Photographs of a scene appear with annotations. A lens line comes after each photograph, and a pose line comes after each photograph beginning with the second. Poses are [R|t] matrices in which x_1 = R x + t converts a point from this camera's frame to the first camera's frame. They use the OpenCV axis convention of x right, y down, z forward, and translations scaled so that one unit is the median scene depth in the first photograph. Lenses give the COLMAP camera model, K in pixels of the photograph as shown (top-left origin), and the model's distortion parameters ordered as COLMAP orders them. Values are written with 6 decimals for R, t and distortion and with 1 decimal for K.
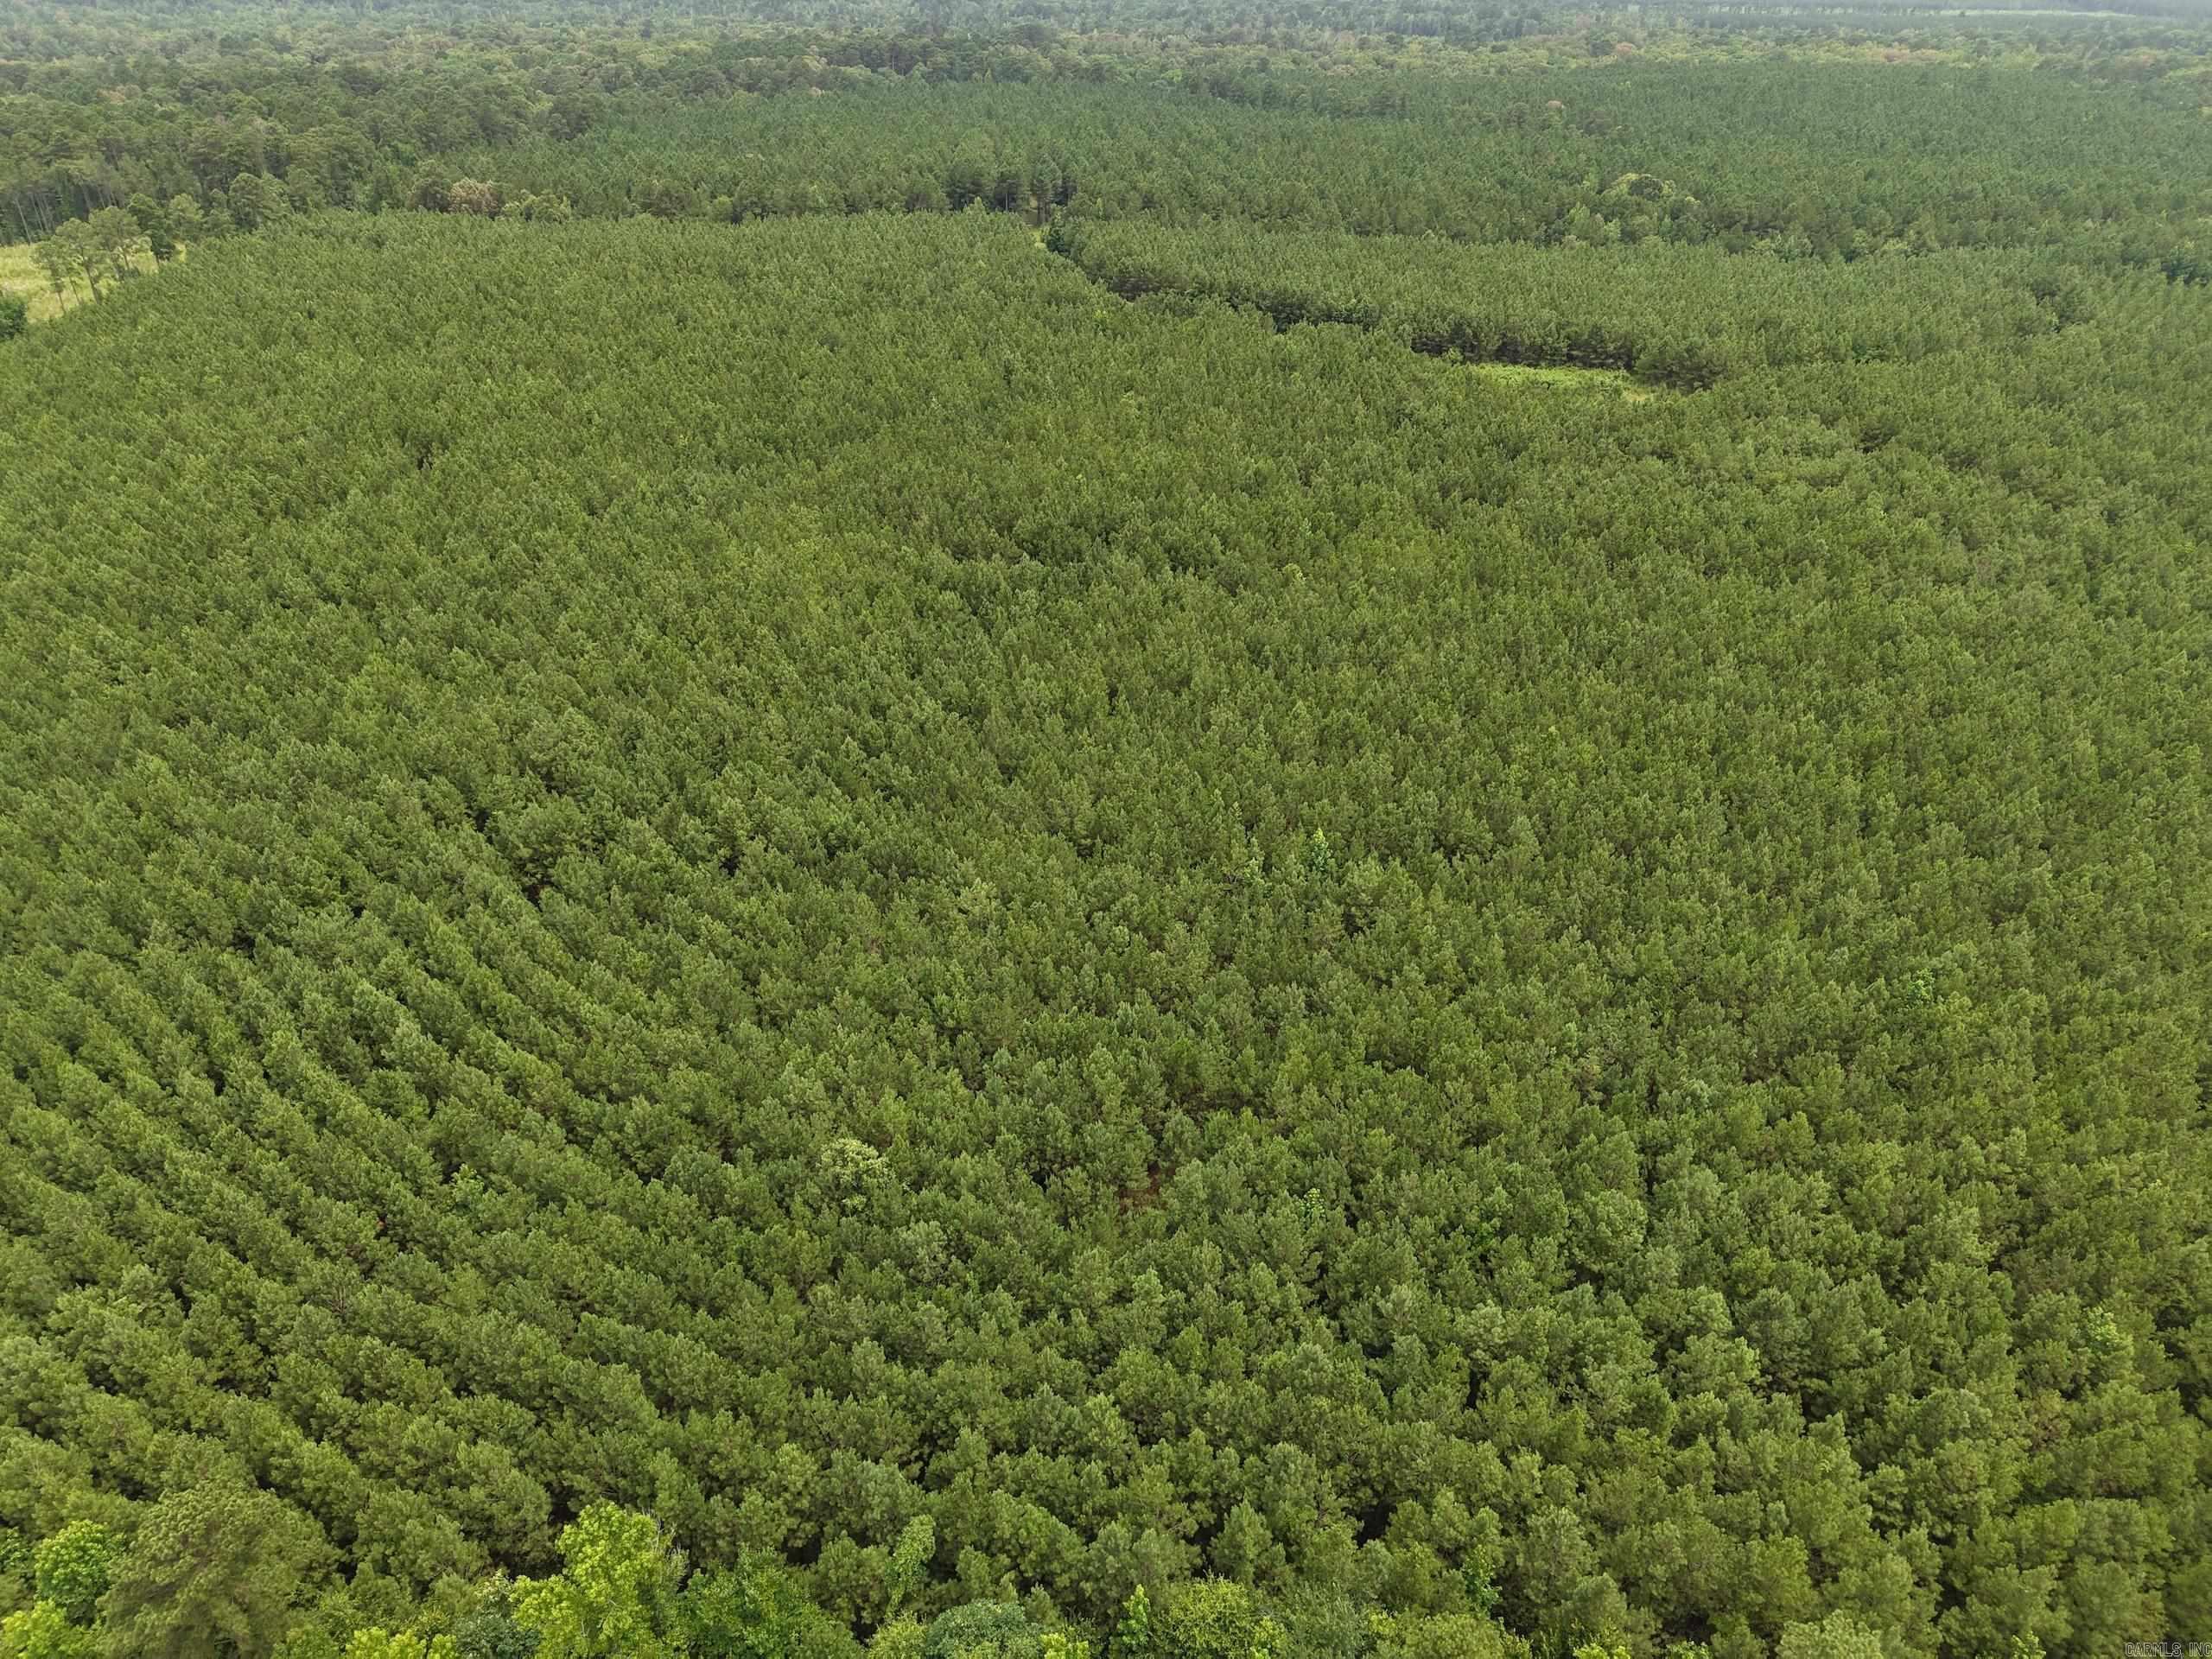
lens RADIAL K [[1510.5, 0, 1108.3], [0, 1510.5, 819.3], [0, 0, 1]] dist [0.050284, -0.035100]
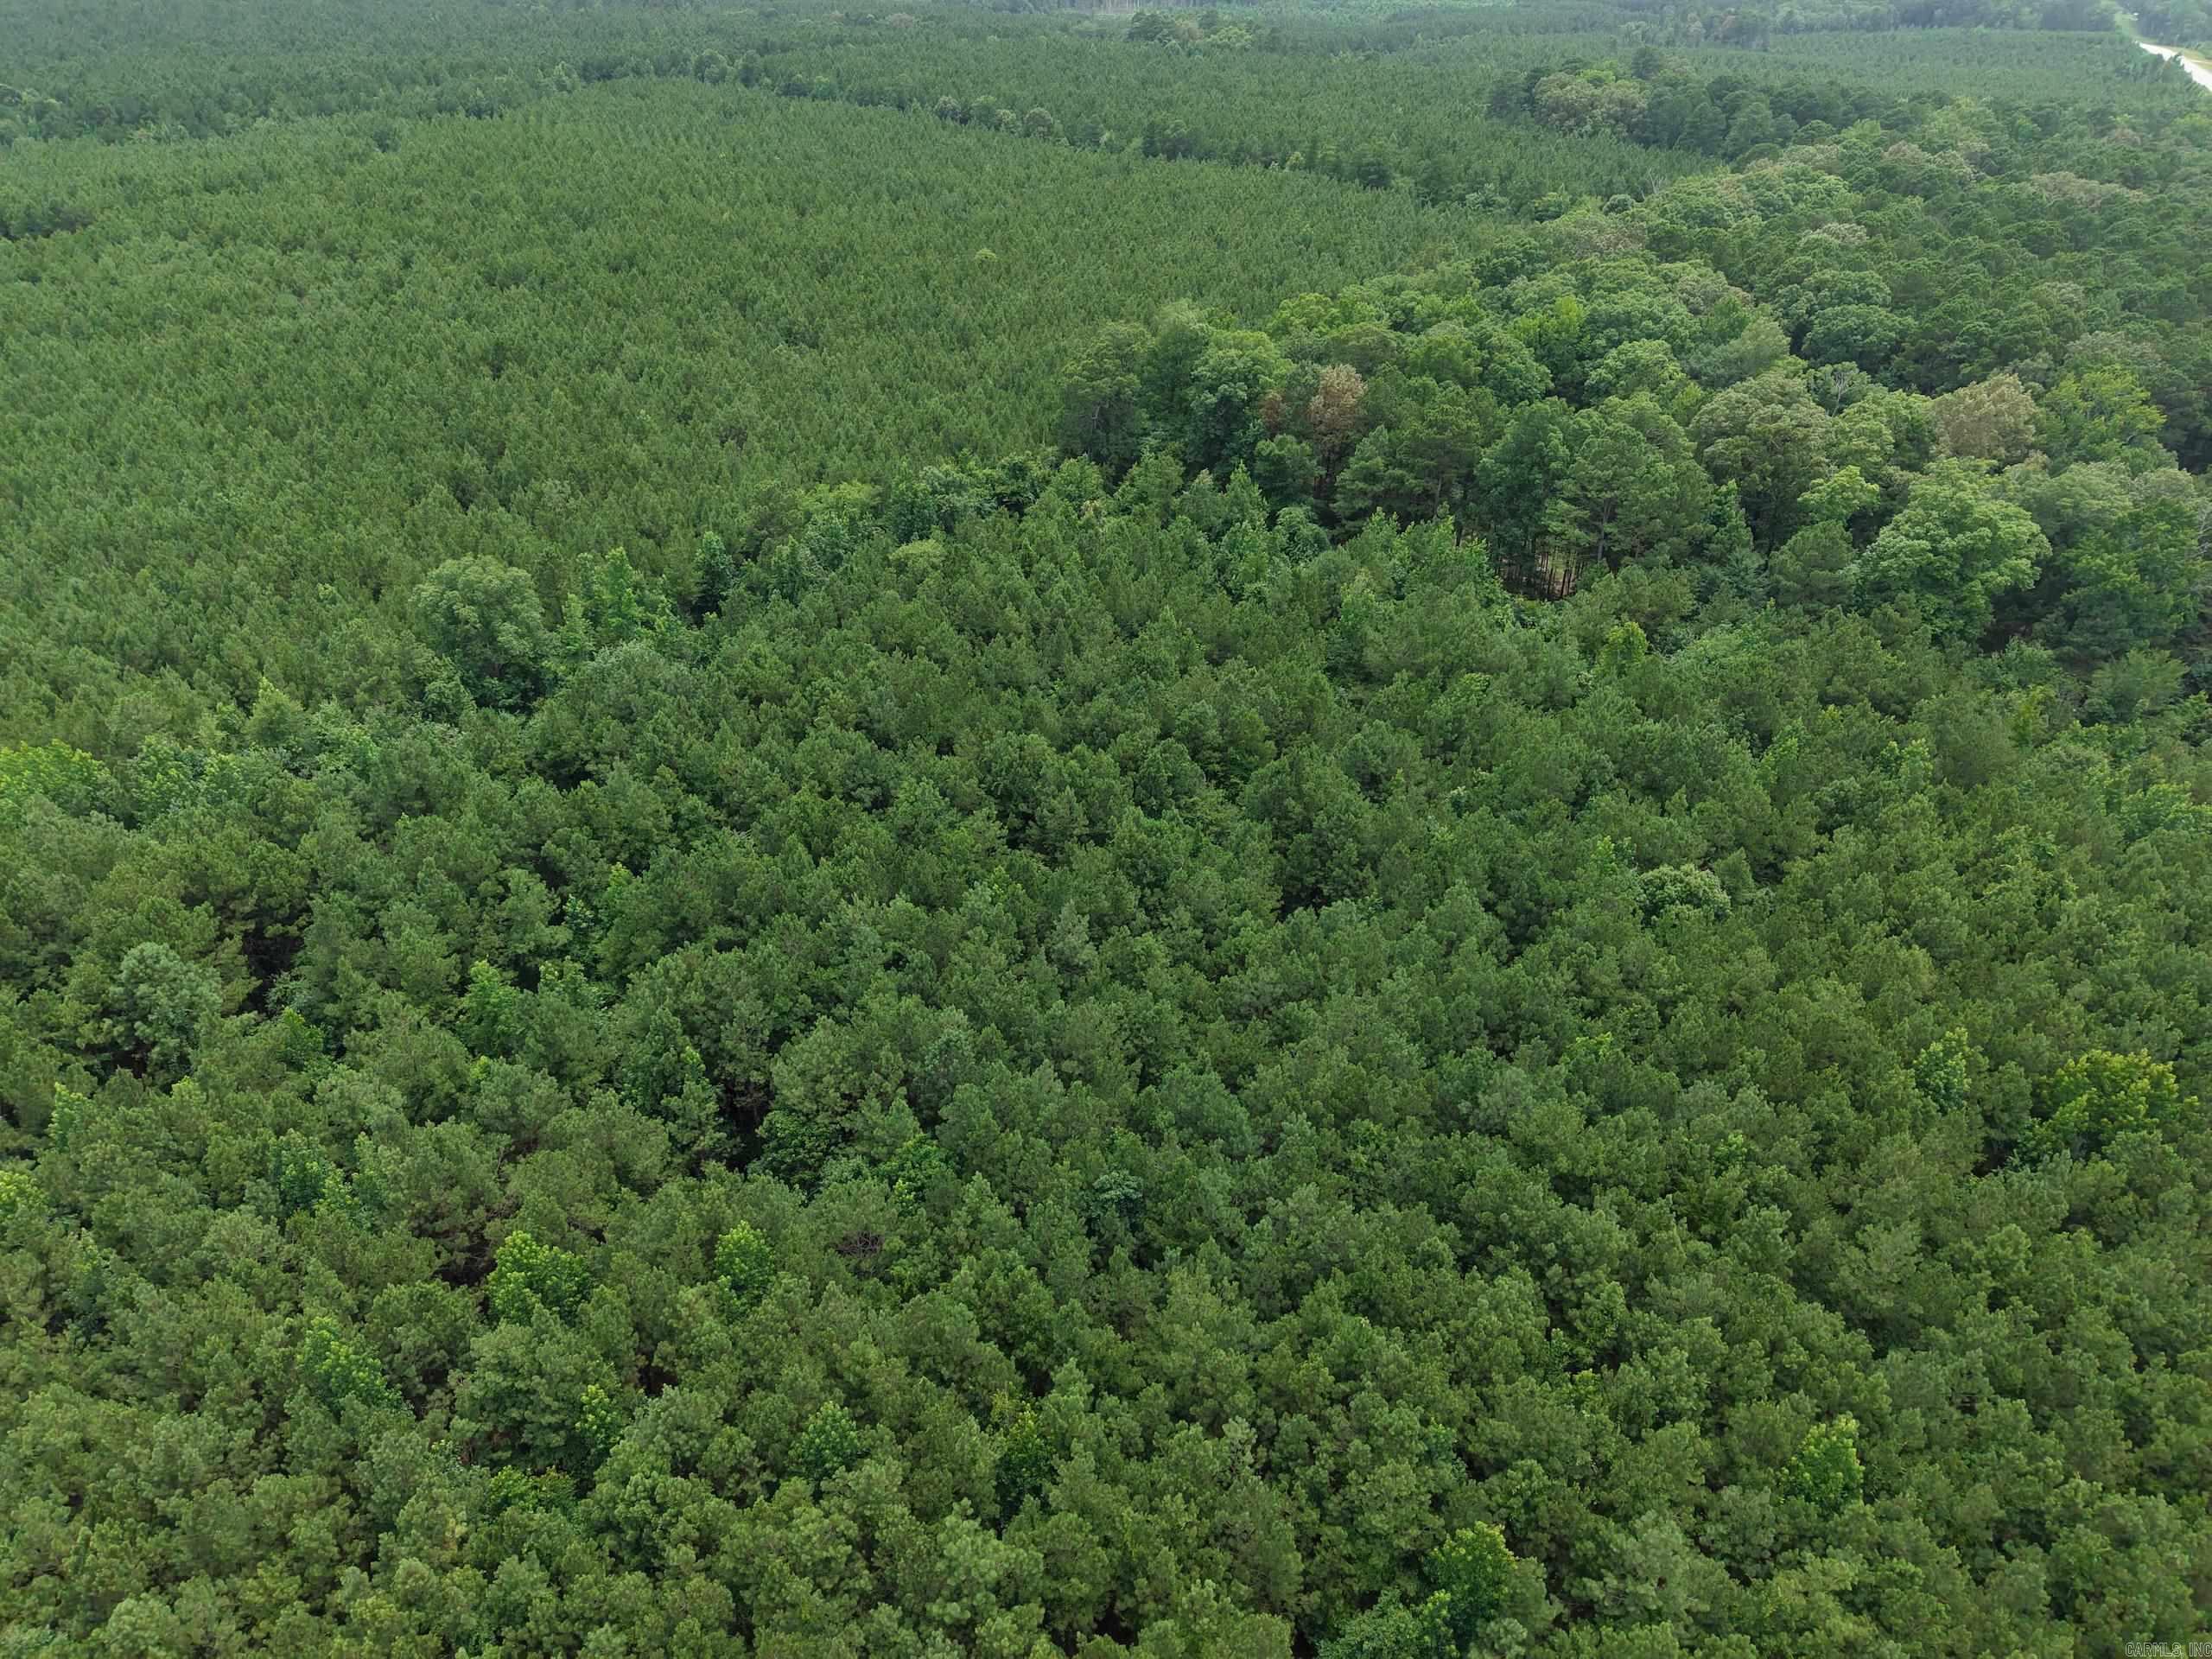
lens RADIAL K [[1510.5, 0, 1108.3], [0, 1510.5, 819.3], [0, 0, 1]] dist [0.050284, -0.035100]
pose [[0.666088, -0.399914, 0.629599, 0.009714], [0.381170, 0.908072, 0.173536, 0.201201], [-0.641121, 0.124394, 0.757291, -0.295317]]
